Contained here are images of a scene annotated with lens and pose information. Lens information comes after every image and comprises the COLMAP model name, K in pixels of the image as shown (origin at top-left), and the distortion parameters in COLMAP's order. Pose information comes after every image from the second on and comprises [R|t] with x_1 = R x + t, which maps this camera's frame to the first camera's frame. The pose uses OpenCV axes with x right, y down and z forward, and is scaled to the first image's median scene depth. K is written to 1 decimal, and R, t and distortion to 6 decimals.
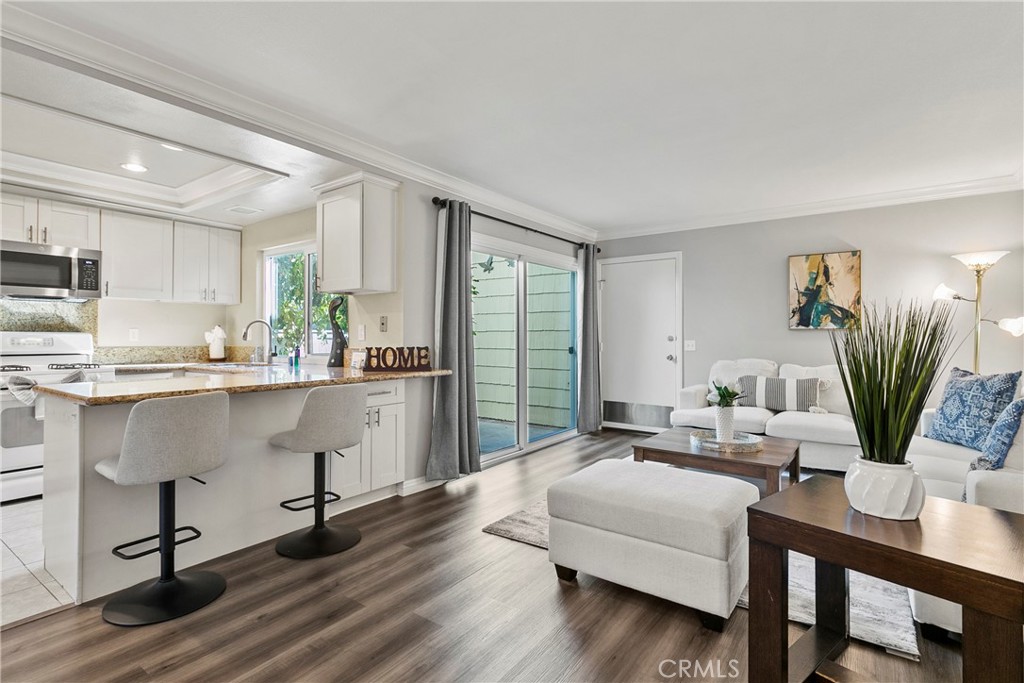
lens RADIAL K [[496.6, 0, 512.8], [0, 496.6, 331.1], [0, 0, 1]] dist [0.002601, 0.000454]
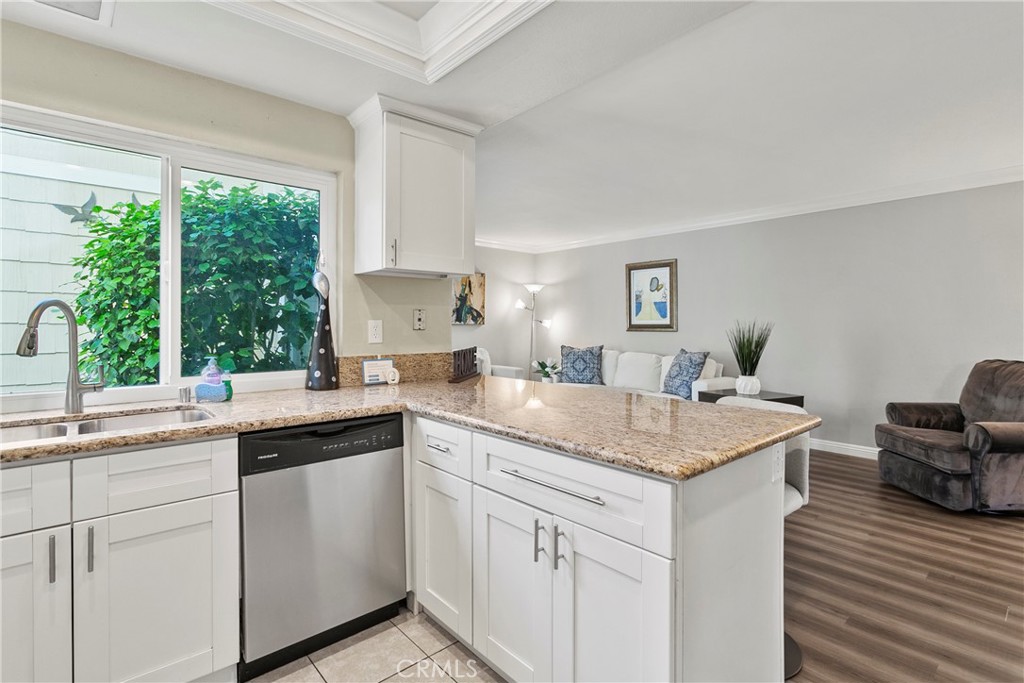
lens RADIAL K [[494.3, 0, 507.2], [0, 494.3, 330.3], [0, 0, 1]] dist [-0.002907, 0.000219]
pose [[0.229819, -0.011830, 0.973162, -0.940740], [-0.010528, 0.999837, 0.014641, -0.010540], [-0.973176, -0.013610, 0.229657, 0.695078]]
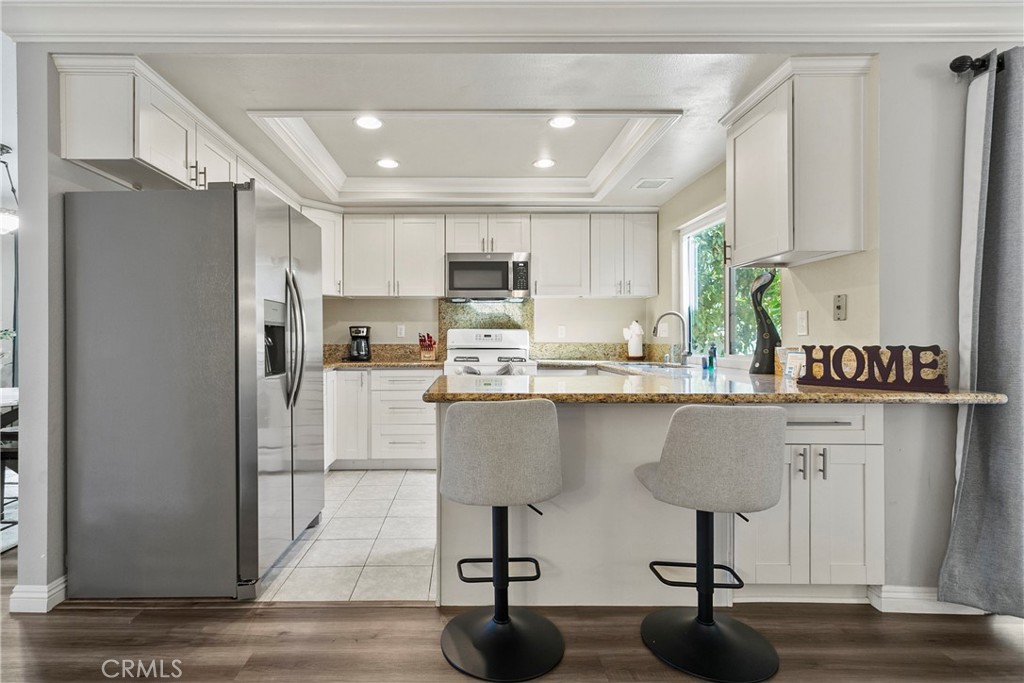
lens RADIAL K [[504.6, 0, 465.1], [0, 504.6, 335.4], [0, 0, 1]] dist [0.003265, 0.000629]
pose [[0.579069, -0.003630, -0.815271, -0.023873], [0.010012, 0.999946, 0.002659, 0.013236], [0.815217, -0.009702, 0.579074, 0.272322]]
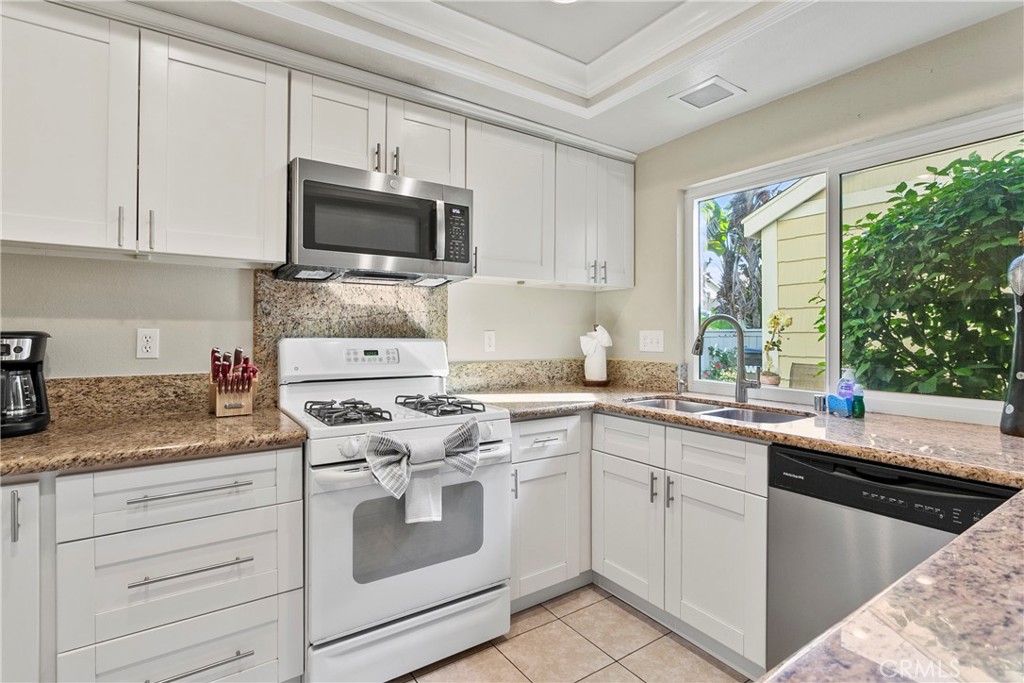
lens RADIAL K [[494.3, 0, 507.2], [0, 494.3, 330.3], [0, 0, 1]] dist [-0.002907, 0.000219]
pose [[0.935997, 0.002865, -0.351996, -0.641186], [-0.000710, 0.999980, 0.006251, -0.011786], [0.352007, -0.005601, 0.935981, 0.539625]]
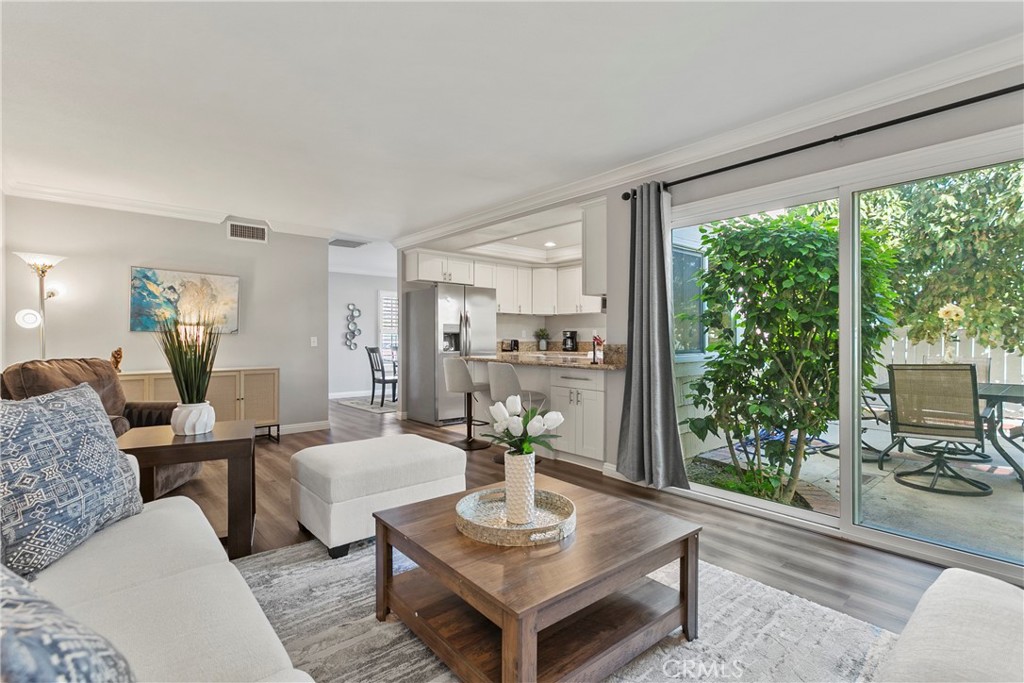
lens RADIAL K [[496.6, 0, 512.8], [0, 496.6, 331.1], [0, 0, 1]] dist [0.002601, 0.000454]
pose [[-0.249812, -0.013688, -0.968198, 0.865014], [0.007221, 0.999846, -0.015998, 0.023137], [0.968268, -0.010987, -0.249674, 1.026269]]
